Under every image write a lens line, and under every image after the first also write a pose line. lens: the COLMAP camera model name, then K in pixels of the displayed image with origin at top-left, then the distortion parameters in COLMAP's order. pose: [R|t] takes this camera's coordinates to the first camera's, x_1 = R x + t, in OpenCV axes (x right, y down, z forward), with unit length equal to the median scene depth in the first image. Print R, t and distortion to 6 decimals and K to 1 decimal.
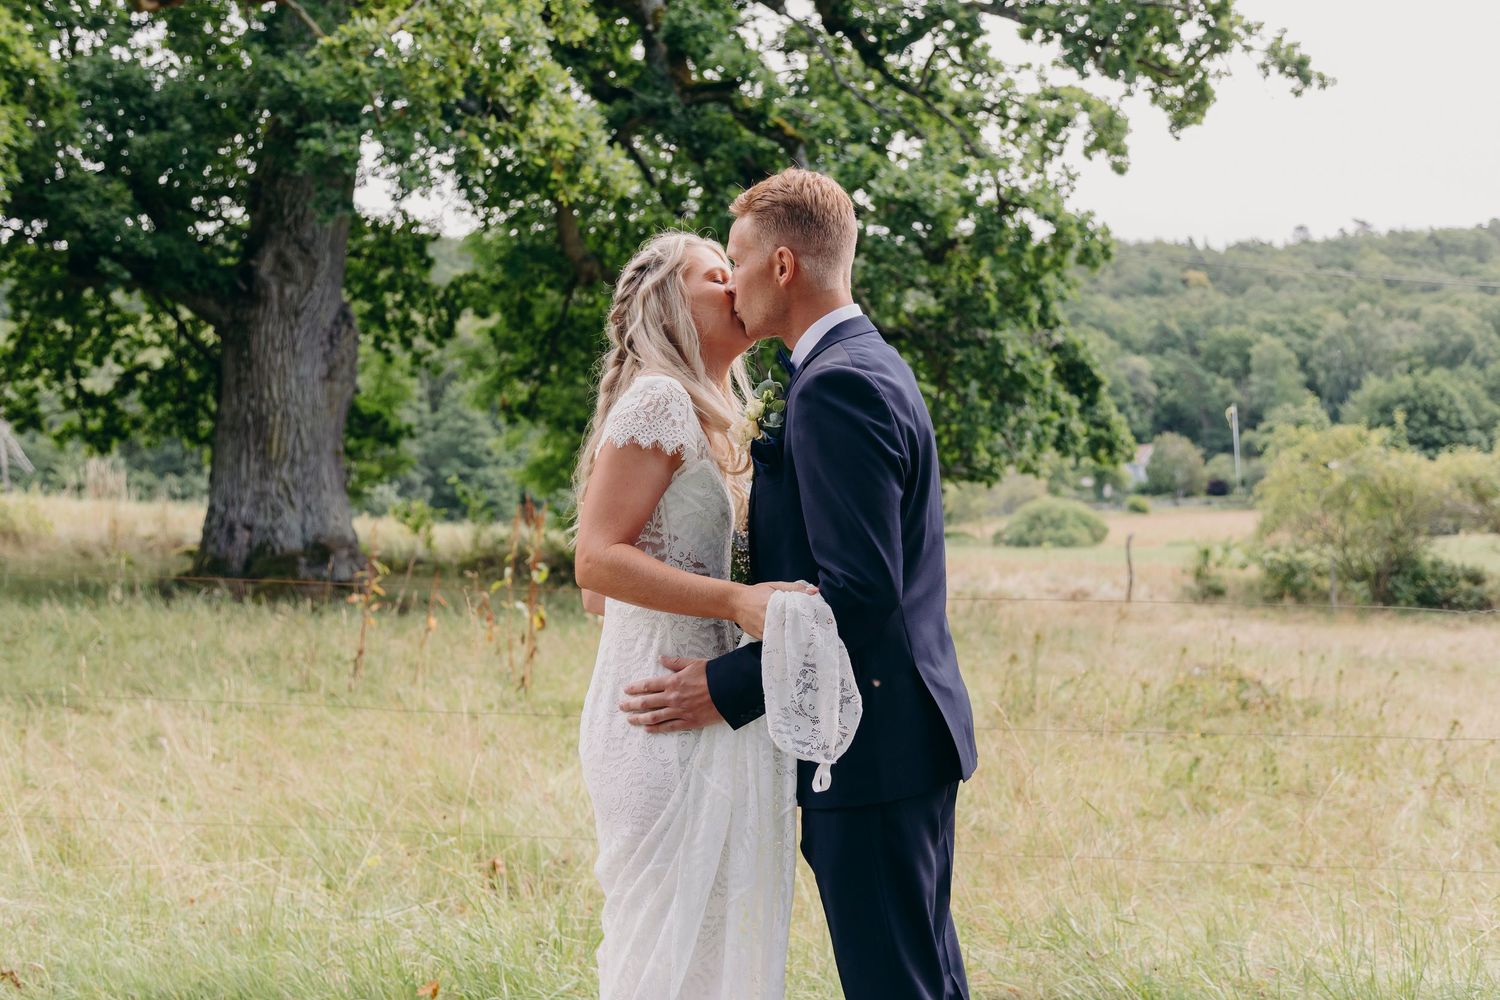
lens RADIAL K [[1979.3, 0, 755.2], [0, 1979.3, 489.2], [0, 0, 1]] dist [0.068318, 0.000000]
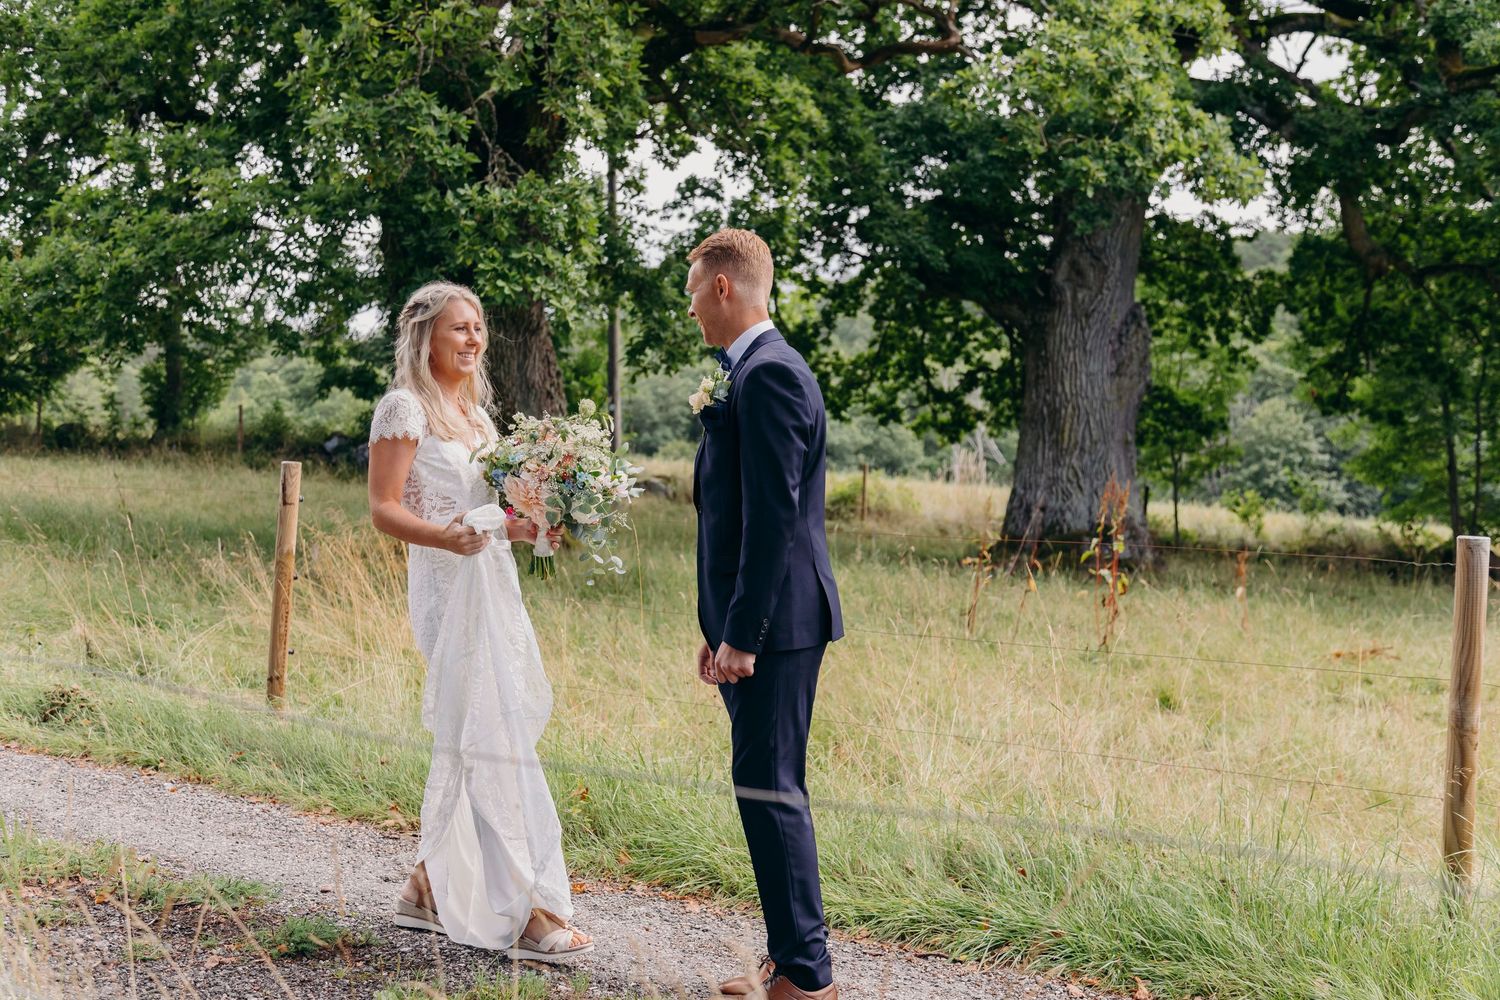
lens RADIAL K [[1979.3, 0, 752.7], [0, 1979.3, 525.7], [0, 0, 1]] dist [0.068318, 0.000000]
pose [[0.868662, 0.026531, -0.494694, 0.141242], [-0.016711, 0.999566, 0.024265, 0.004017], [0.495123, -0.012812, 0.868729, -0.045134]]
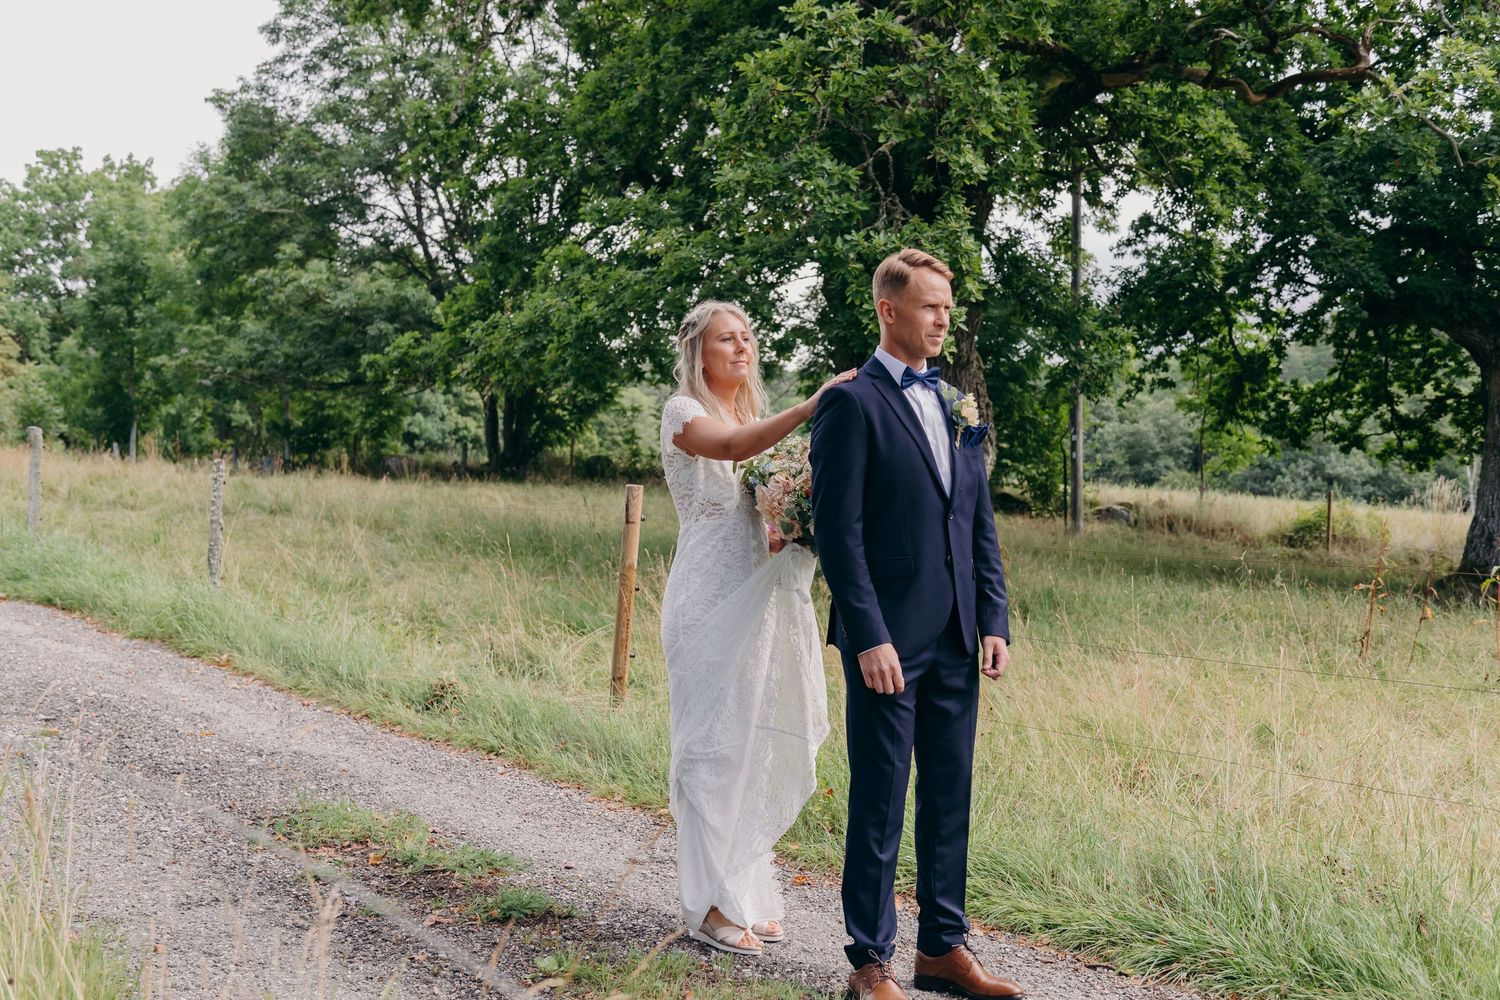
lens RADIAL K [[1858.3, 0, 726.8], [0, 1858.3, 521.7], [0, 0, 1]] dist [0.057520, 0.000000]
pose [[0.688644, 0.023085, -0.724732, 0.178337], [-0.019360, 0.999722, 0.013449, 0.004647], [0.724842, 0.004769, 0.688899, -0.016211]]
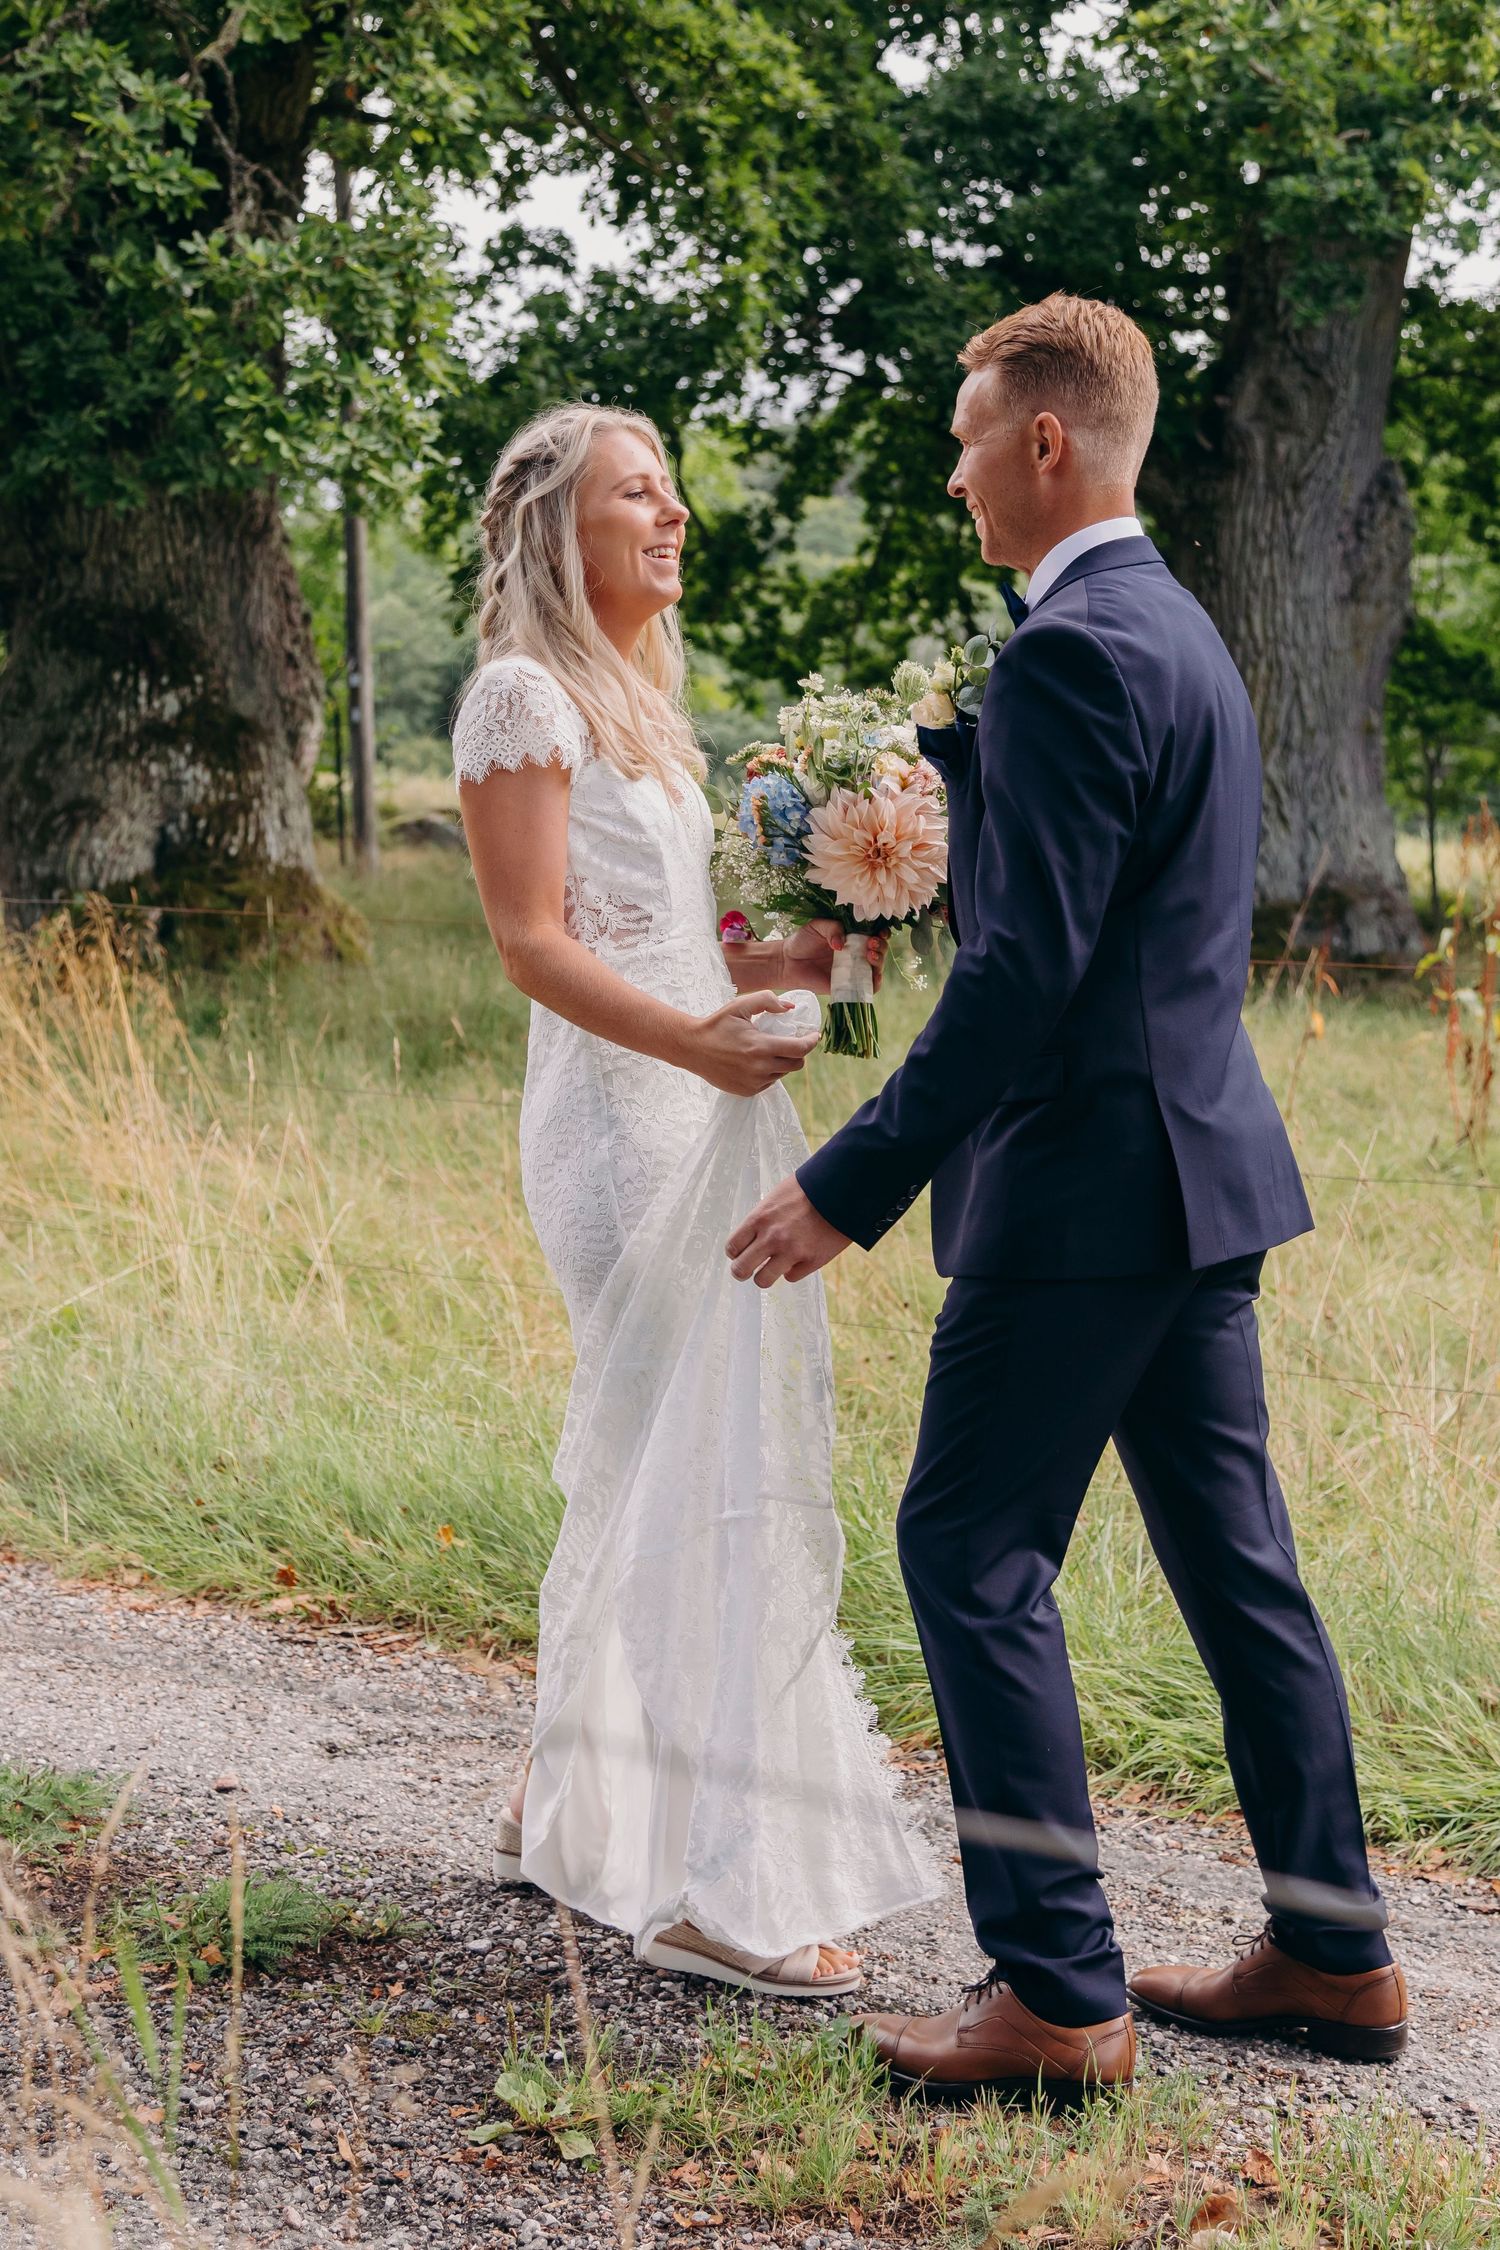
lens RADIAL K [[3624.3, 0, 679.4], [0, 3624.3, 1055.0], [0, 0, 1]] dist [0.136236, 0.000000]
pose [[0.891505, 0.029673, -0.452039, 0.082576], [0.002537, 0.997510, 0.070482, 0.000372], [0.453005, -0.063982, 0.889209, -0.023430]]
